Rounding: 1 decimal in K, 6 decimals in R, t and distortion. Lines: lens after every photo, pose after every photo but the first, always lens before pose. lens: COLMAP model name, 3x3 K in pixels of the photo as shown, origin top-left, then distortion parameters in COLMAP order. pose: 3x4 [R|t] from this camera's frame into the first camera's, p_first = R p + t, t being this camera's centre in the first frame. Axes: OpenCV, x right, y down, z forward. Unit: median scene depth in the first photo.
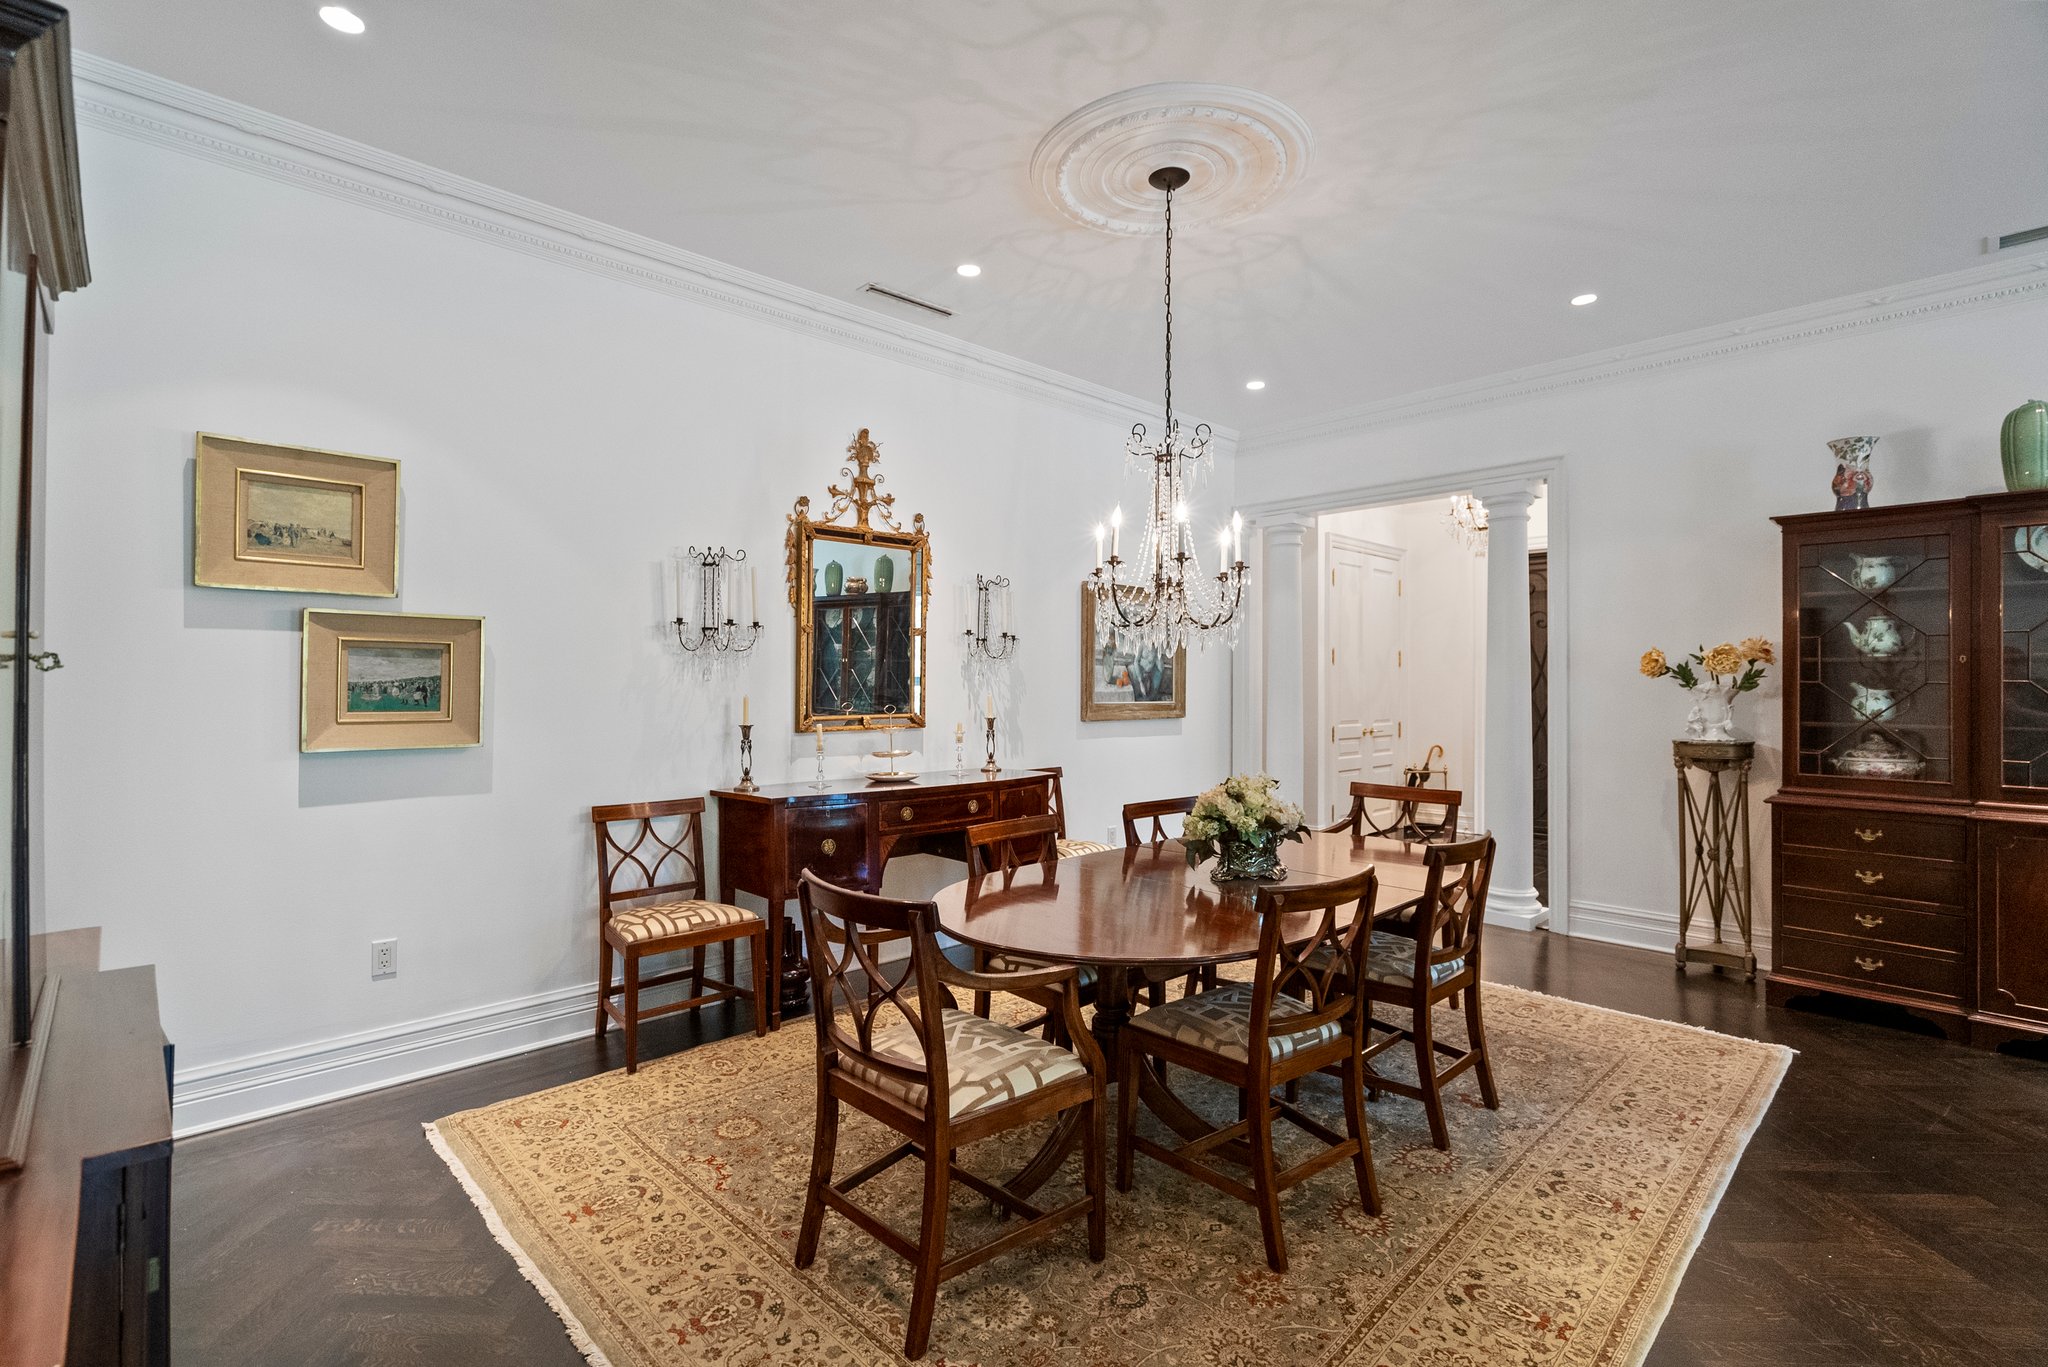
lens RADIAL K [[937.1, 0, 1024.0], [0, 937.1, 683.5], [0, 0, 1]] dist [-0.005118, -0.000002]
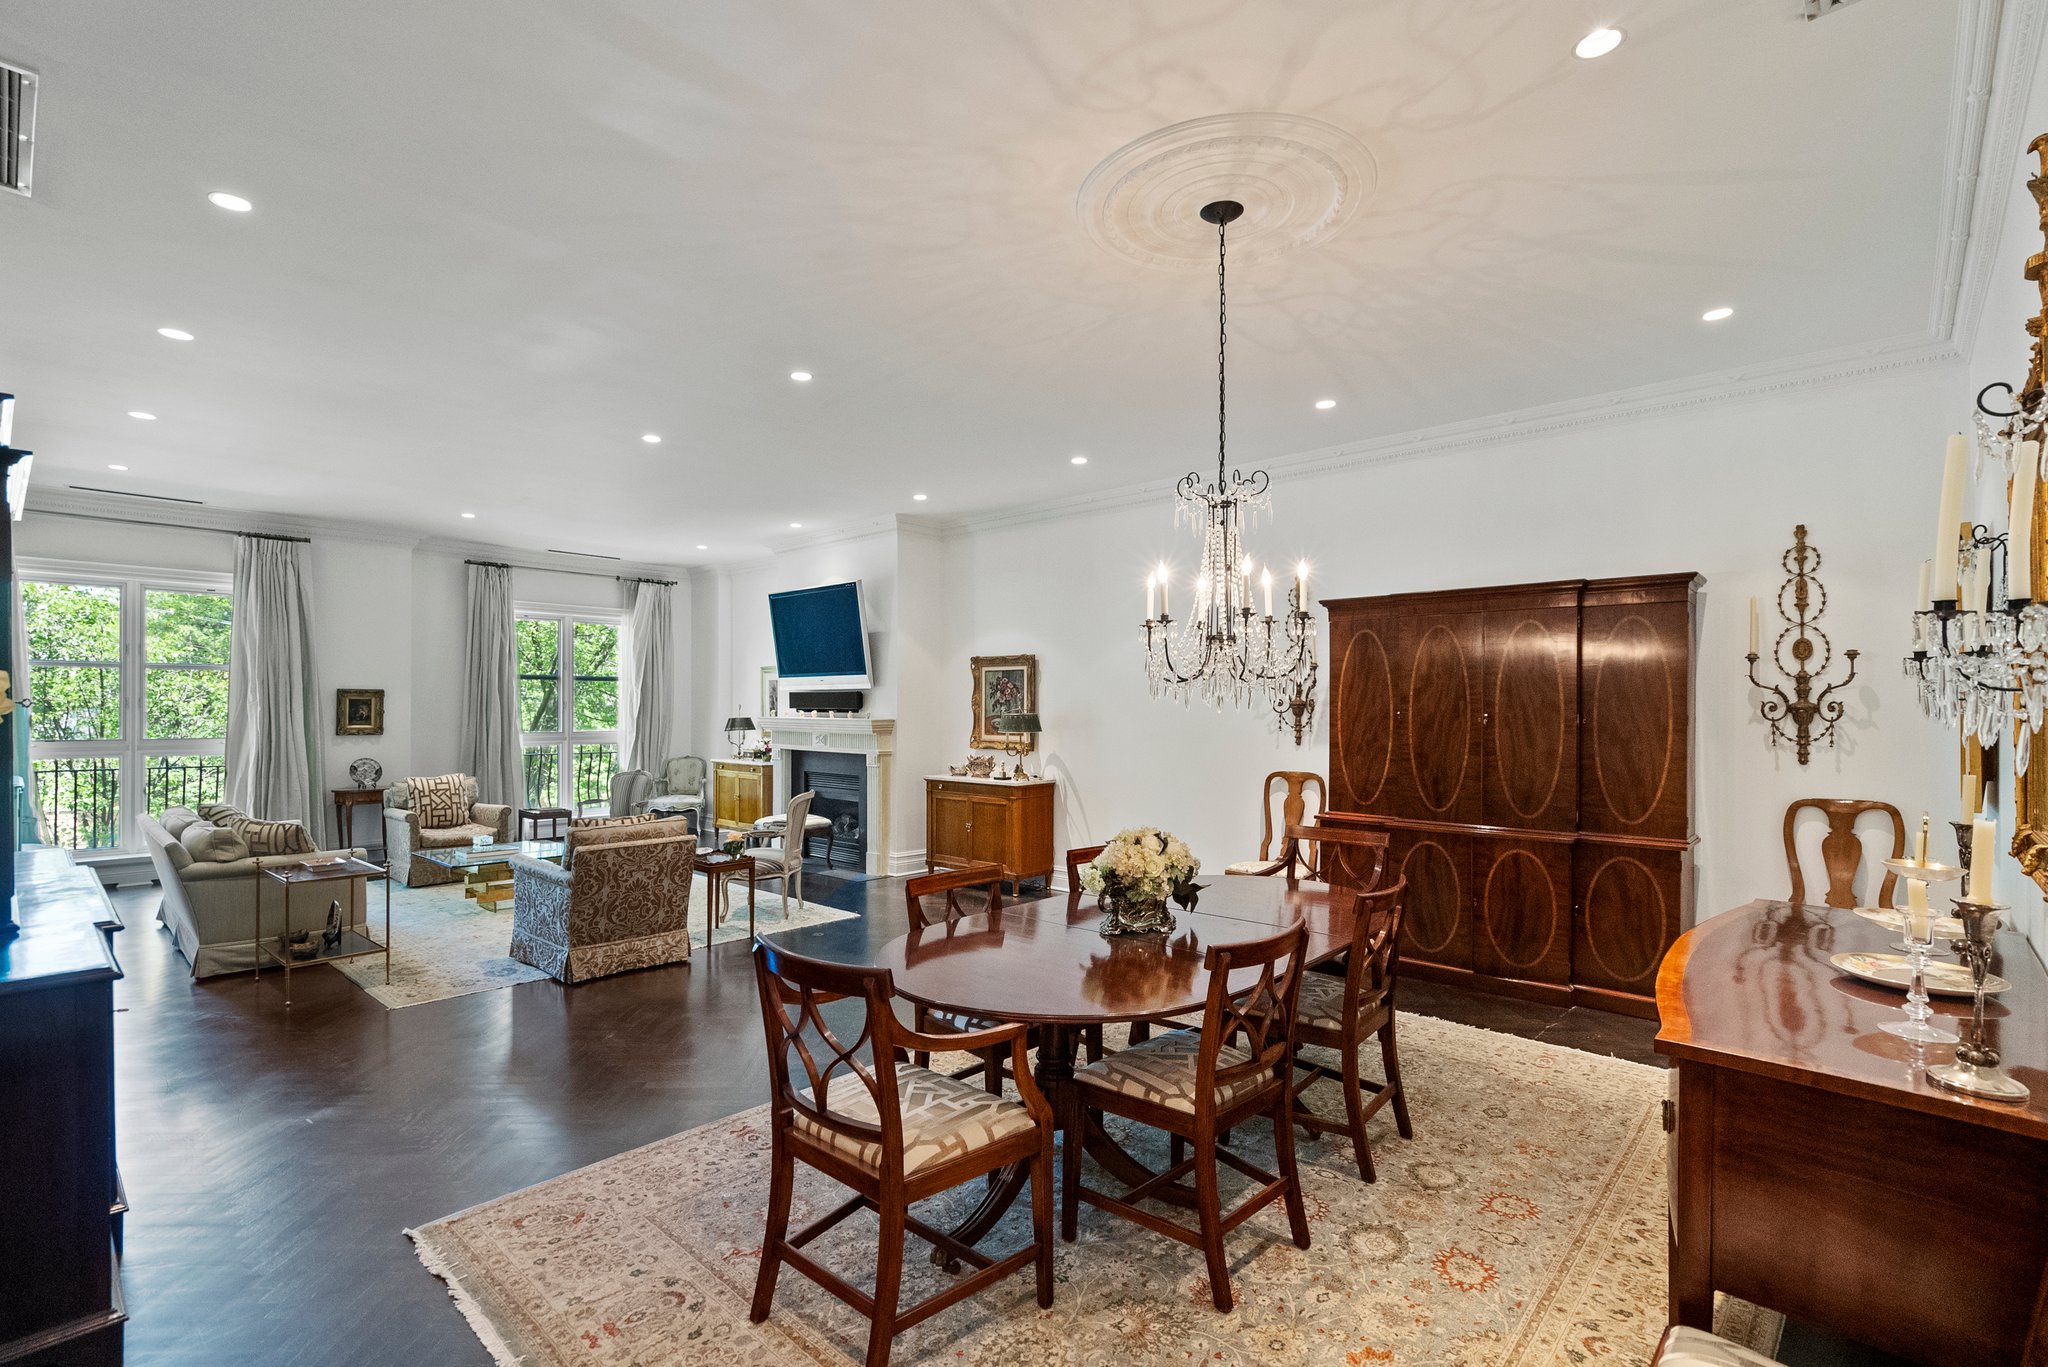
lens RADIAL K [[939.3, 0, 1017.4], [0, 939.3, 713.0], [0, 0, 1]] dist [-0.000347, 0.000449]
pose [[-0.998231, -0.004483, -0.059291, 0.311216], [-0.004866, 0.999968, 0.006311, -0.023868], [0.059261, 0.006588, -0.998221, 1.456856]]
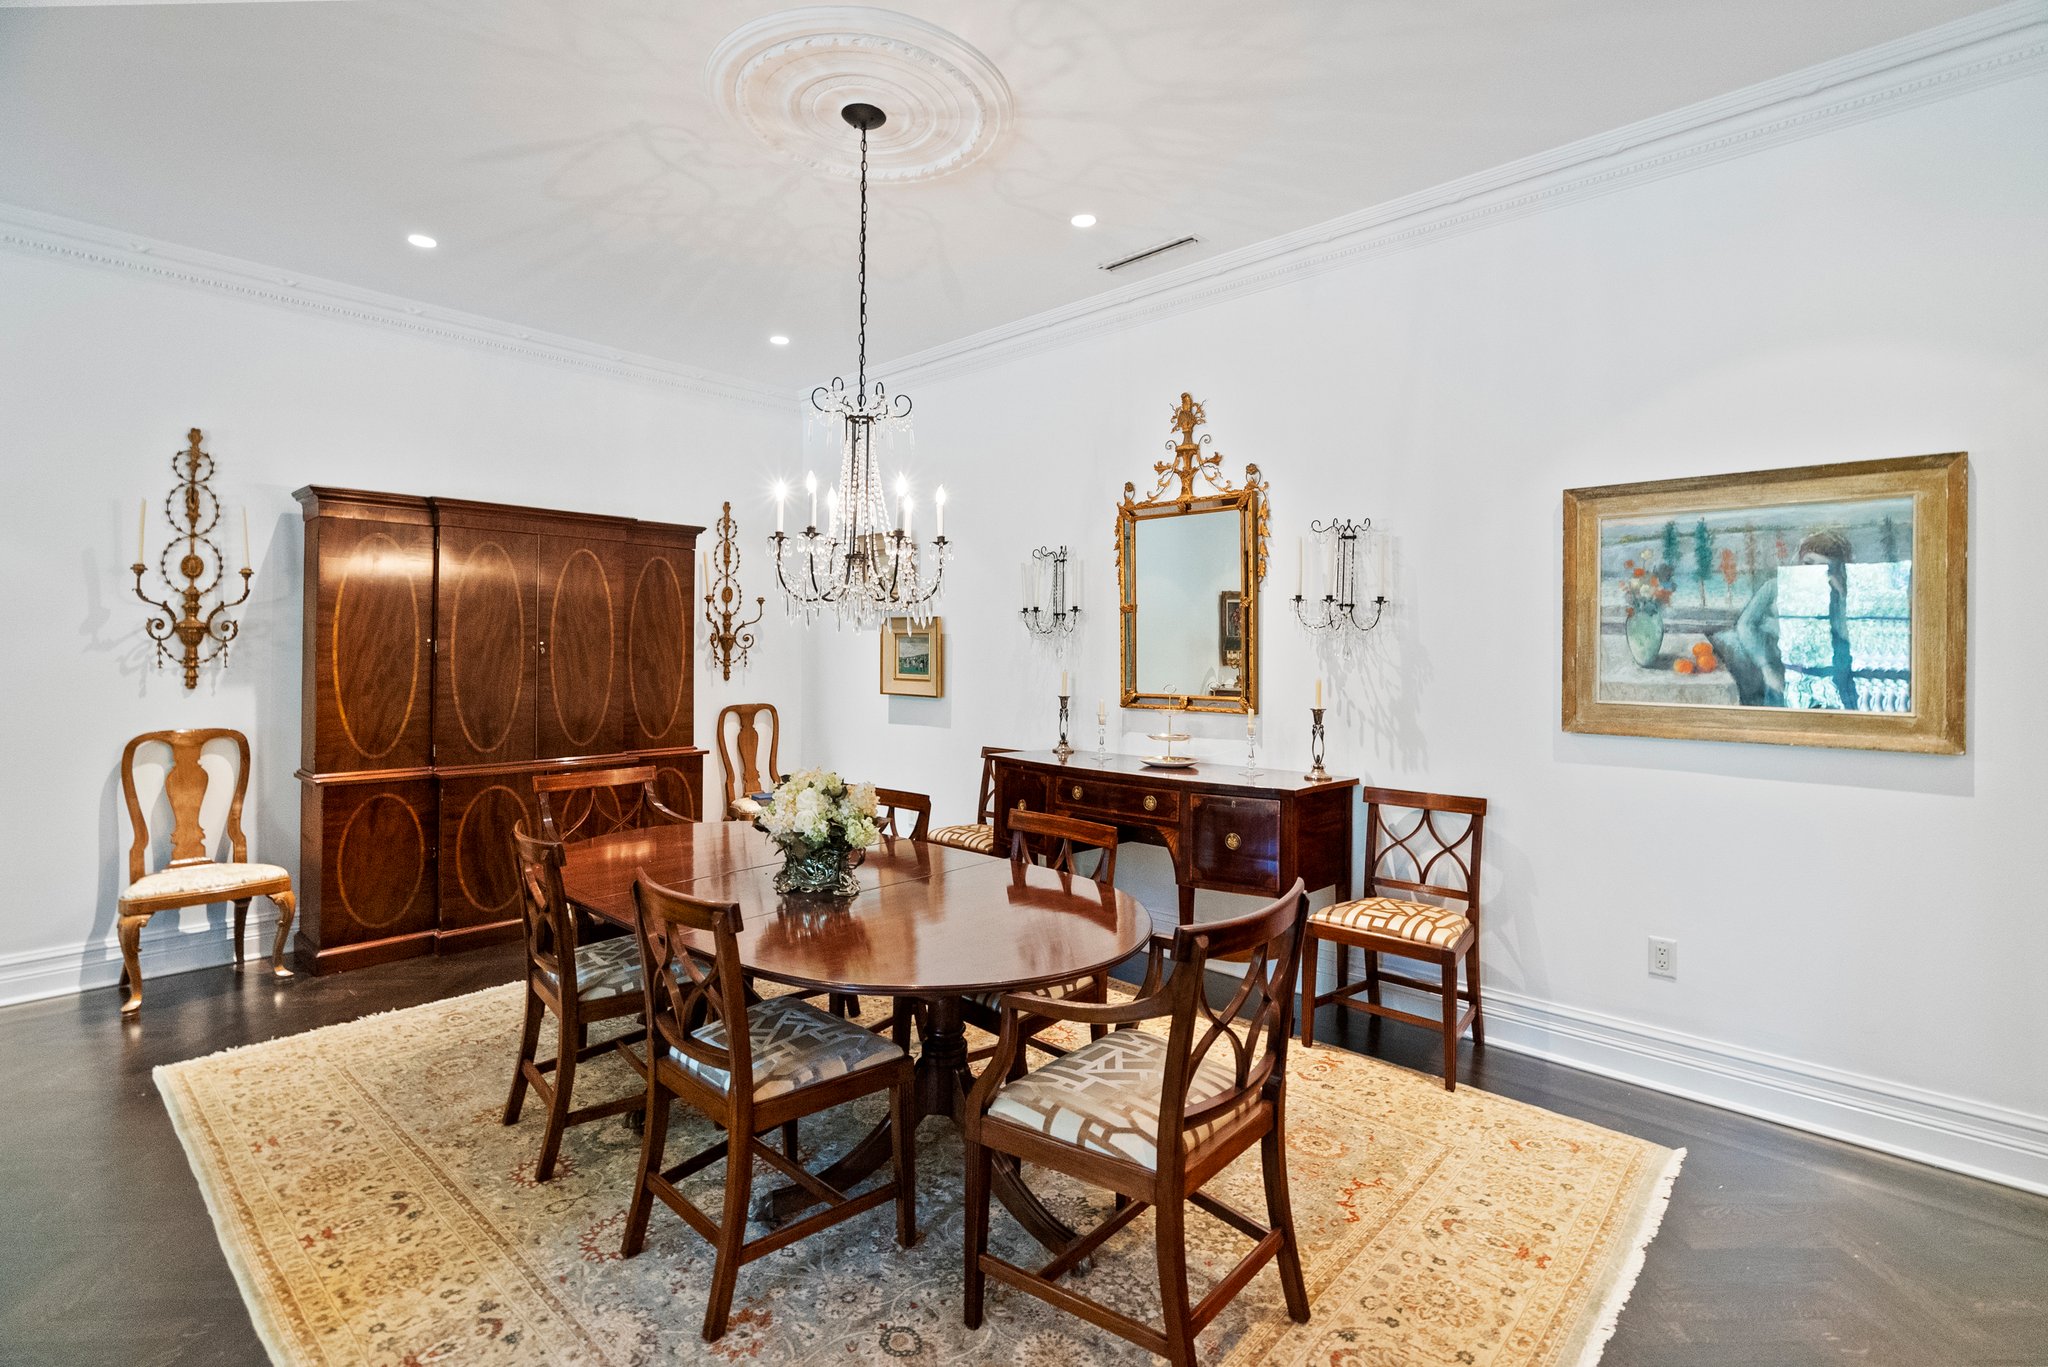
lens RADIAL K [[945.4, 0, 1029.5], [0, 945.4, 648.7], [0, 0, 1]] dist [-0.002684, 0.000182]
pose [[0.067849, -0.002670, -0.997692, 0.815854], [-0.005341, 0.999981, -0.003039, -0.009759], [0.997681, 0.005535, 0.067834, 0.821796]]
